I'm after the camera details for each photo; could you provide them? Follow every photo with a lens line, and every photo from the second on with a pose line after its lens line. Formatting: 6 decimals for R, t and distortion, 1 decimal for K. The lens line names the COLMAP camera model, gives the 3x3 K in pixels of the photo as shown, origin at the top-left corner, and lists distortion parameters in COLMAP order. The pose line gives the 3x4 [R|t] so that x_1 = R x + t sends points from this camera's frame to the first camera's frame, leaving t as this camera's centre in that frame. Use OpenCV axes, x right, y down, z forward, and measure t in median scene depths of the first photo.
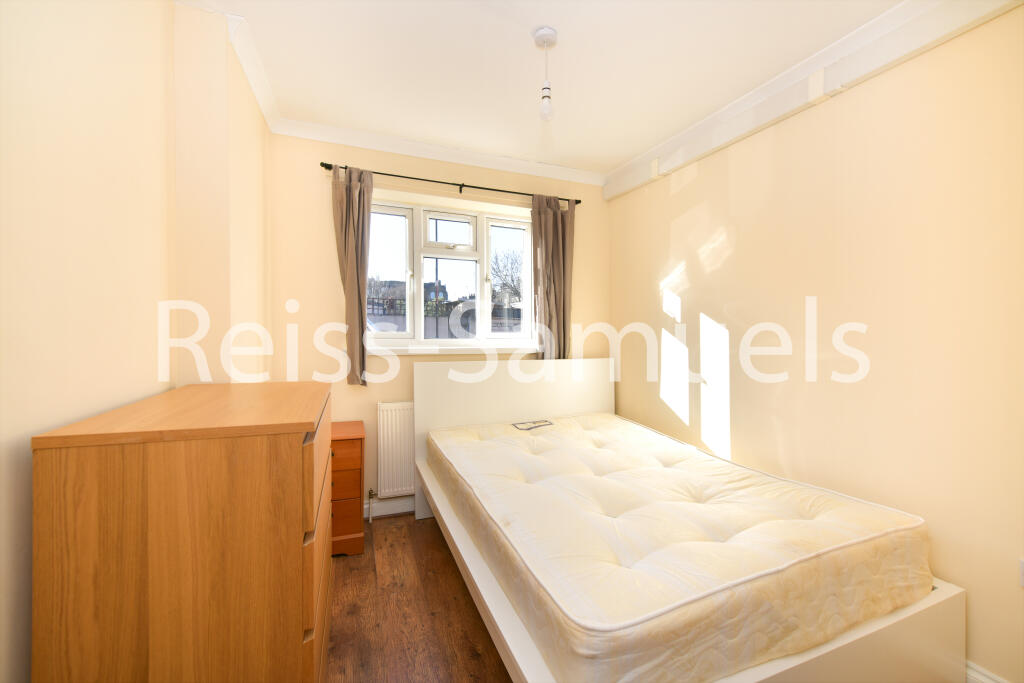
lens RADIAL K [[404.4, 0, 519.8], [0, 404.4, 337.8], [0, 0, 1]] dist [-0.000368, -0.000096]
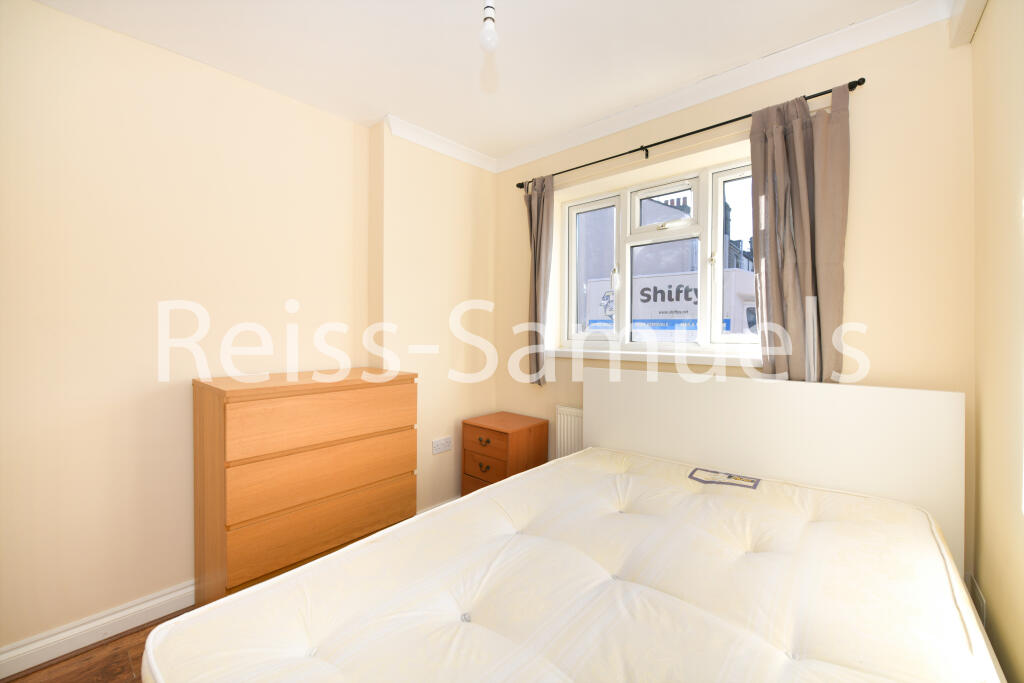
lens RADIAL K [[404.4, 0, 519.8], [0, 404.4, 337.8], [0, 0, 1]] dist [-0.000368, -0.000096]
pose [[0.470536, 0.009033, -0.882334, 0.428939], [-0.011744, 0.999923, 0.003974, -0.006266], [0.882303, 0.008492, 0.470606, 0.399437]]
